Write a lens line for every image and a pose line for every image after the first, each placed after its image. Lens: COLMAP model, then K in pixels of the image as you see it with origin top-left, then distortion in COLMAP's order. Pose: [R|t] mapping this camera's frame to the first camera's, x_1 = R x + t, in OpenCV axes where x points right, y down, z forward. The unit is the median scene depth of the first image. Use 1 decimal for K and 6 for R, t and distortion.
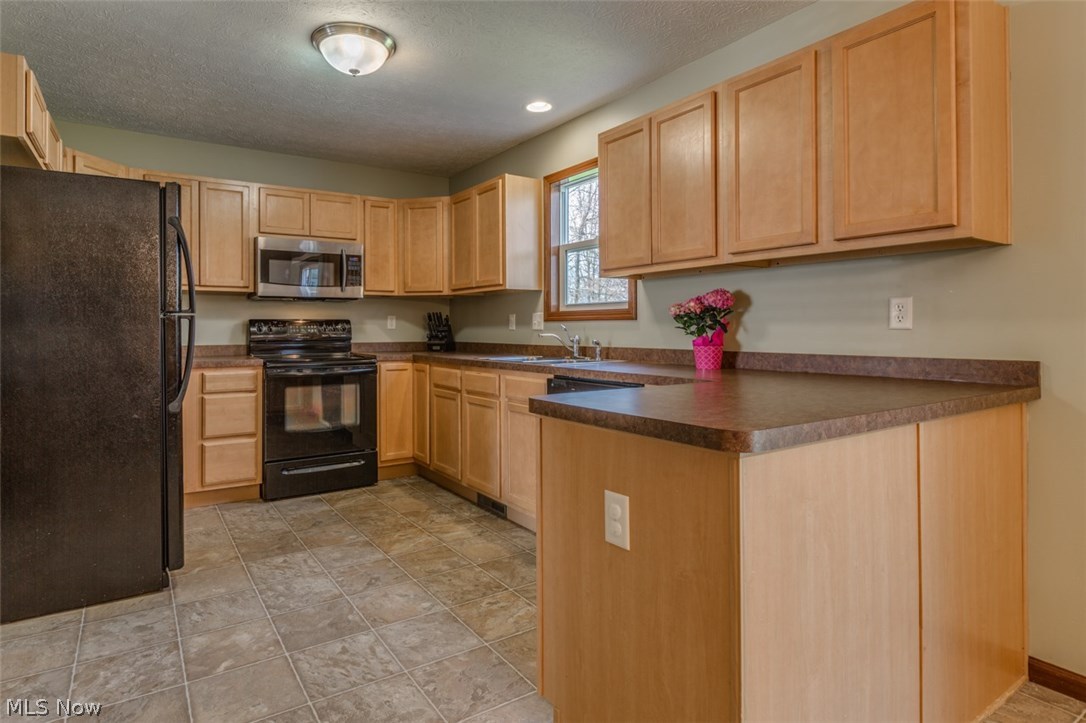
lens RADIAL K [[572.4, 0, 523.3], [0, 572.4, 324.8], [0, 0, 1]] dist [0.004311, 0.000407]
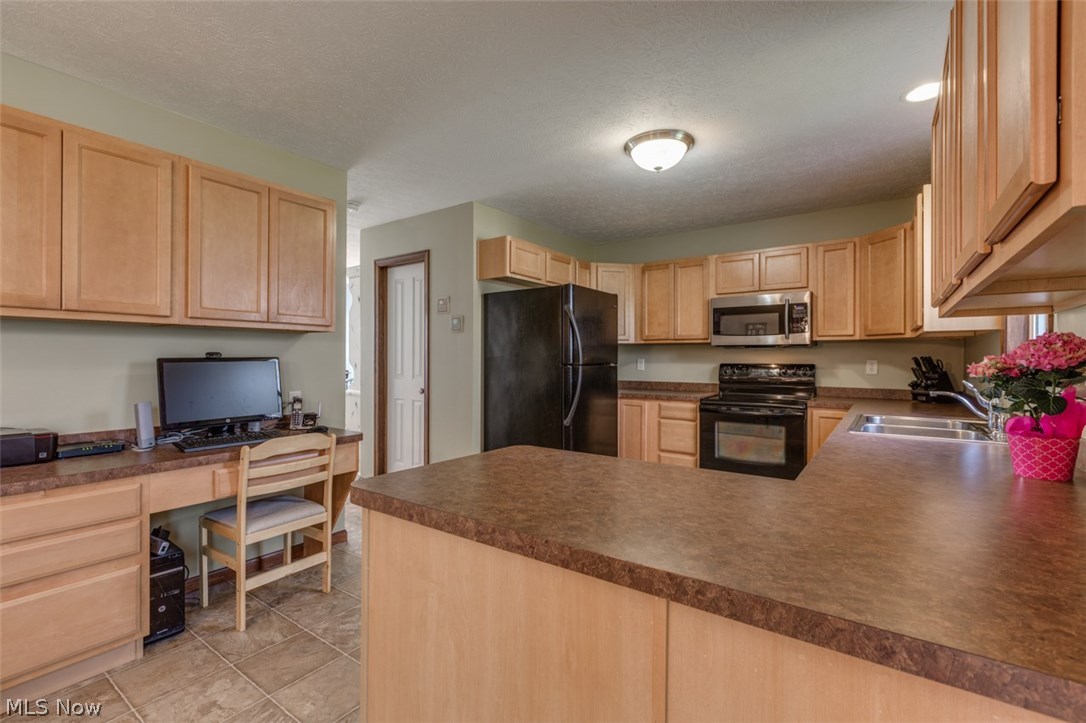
lens RADIAL K [[492.2, 0, 540.9], [0, 492.2, 359.0], [0, 0, 1]] dist [0.003825, -0.000170]
pose [[0.343861, 0.004874, -0.939008, 0.373448], [0.001892, 0.999981, 0.005884, -0.025558], [0.939018, -0.003800, 0.343846, 0.238615]]
